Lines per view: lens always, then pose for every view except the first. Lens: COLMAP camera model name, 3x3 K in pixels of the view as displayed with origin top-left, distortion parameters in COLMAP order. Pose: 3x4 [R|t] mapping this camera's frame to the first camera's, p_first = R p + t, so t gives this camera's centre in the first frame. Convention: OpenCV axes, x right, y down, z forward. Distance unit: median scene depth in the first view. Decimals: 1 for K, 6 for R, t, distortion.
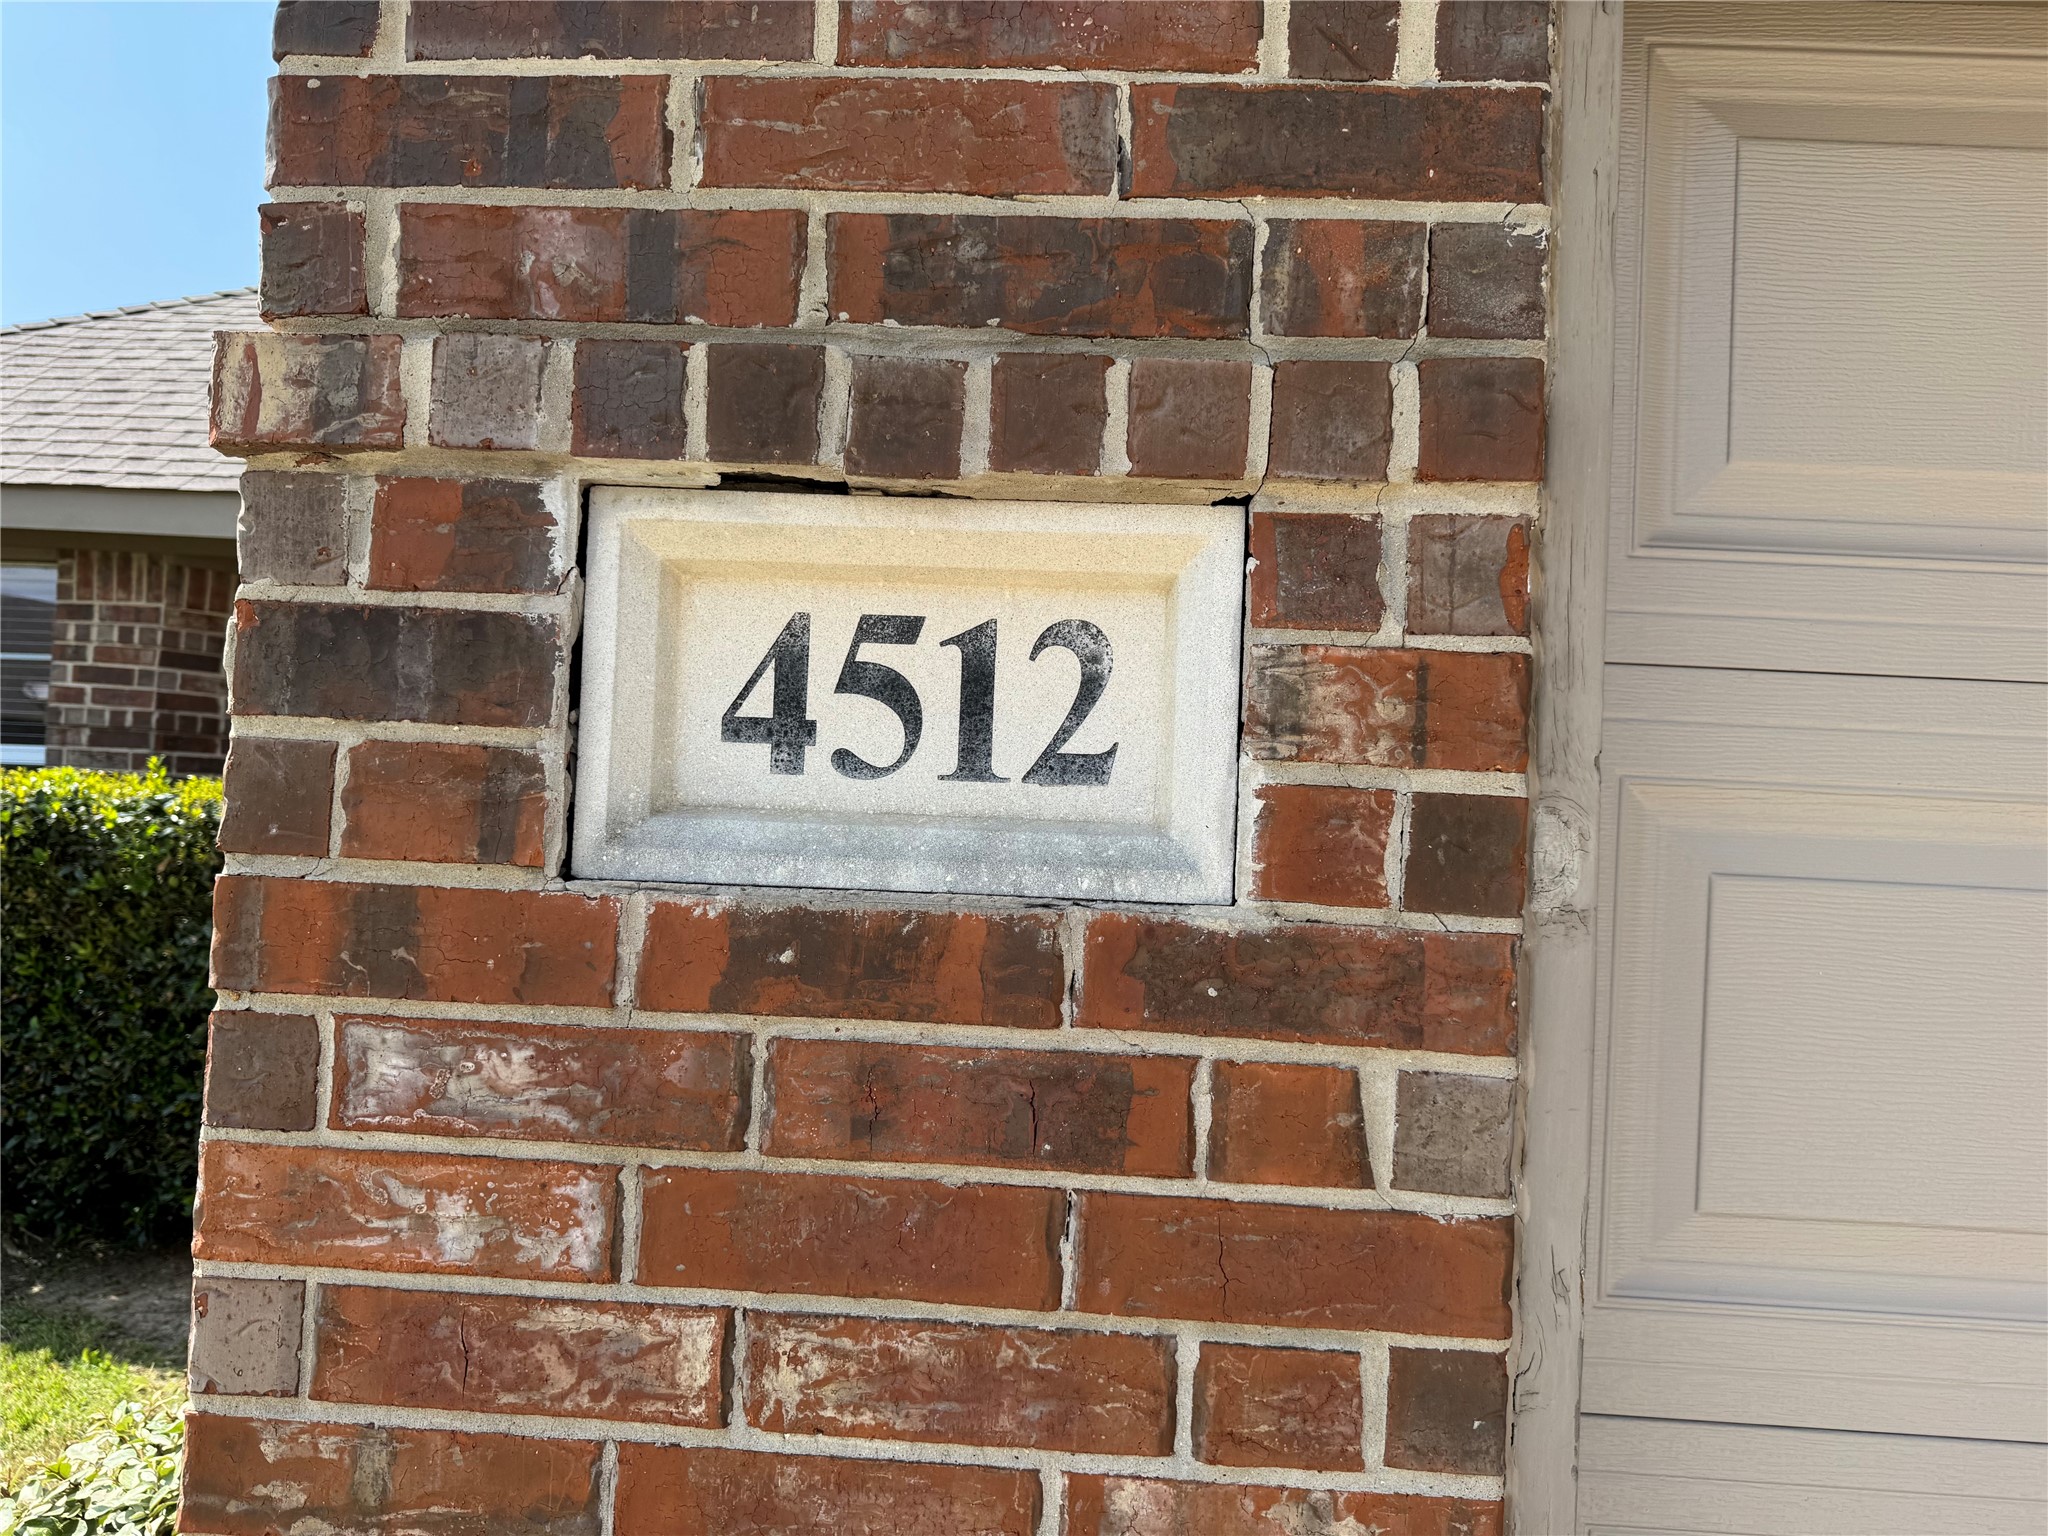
lens RADIAL K [[1412.7, 0, 1030.1], [0, 1412.7, 771.6], [0, 0, 1]] dist [0.107600, -0.186062]
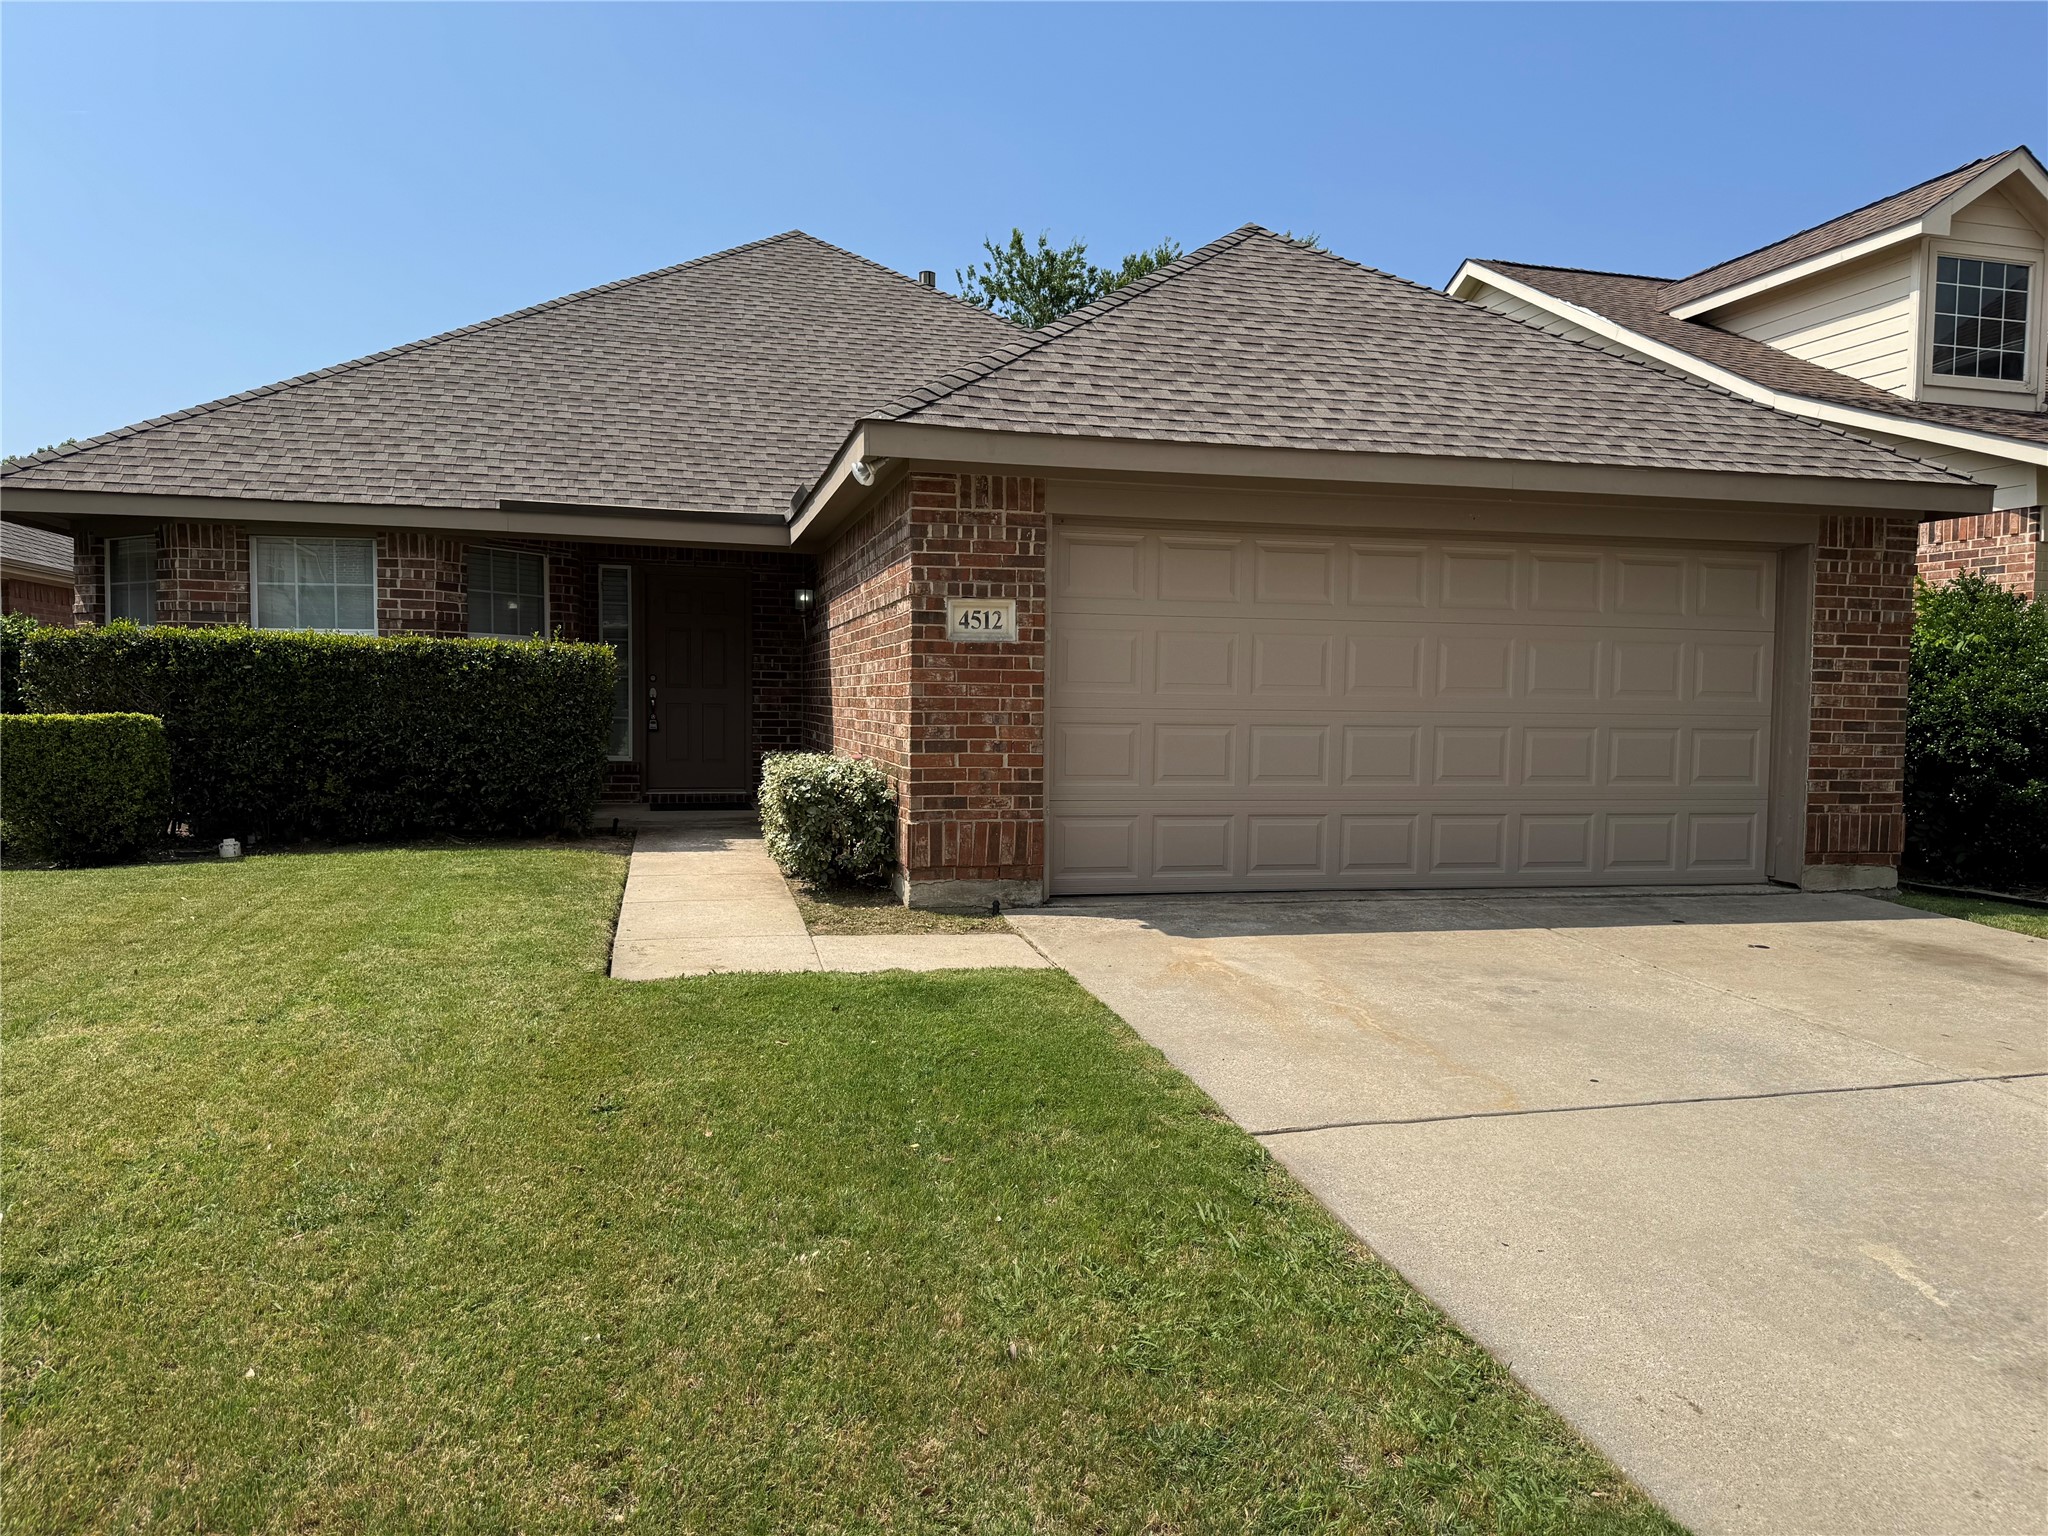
lens RADIAL K [[1412.7, 0, 1030.1], [0, 1412.7, 771.6], [0, 0, 1]] dist [0.107600, -0.186062]
pose [[0.956046, -0.051636, 0.288635, -2.550162], [0.023567, 0.994719, 0.099891, 0.017156], [-0.292269, -0.088698, 0.952214, -8.150294]]
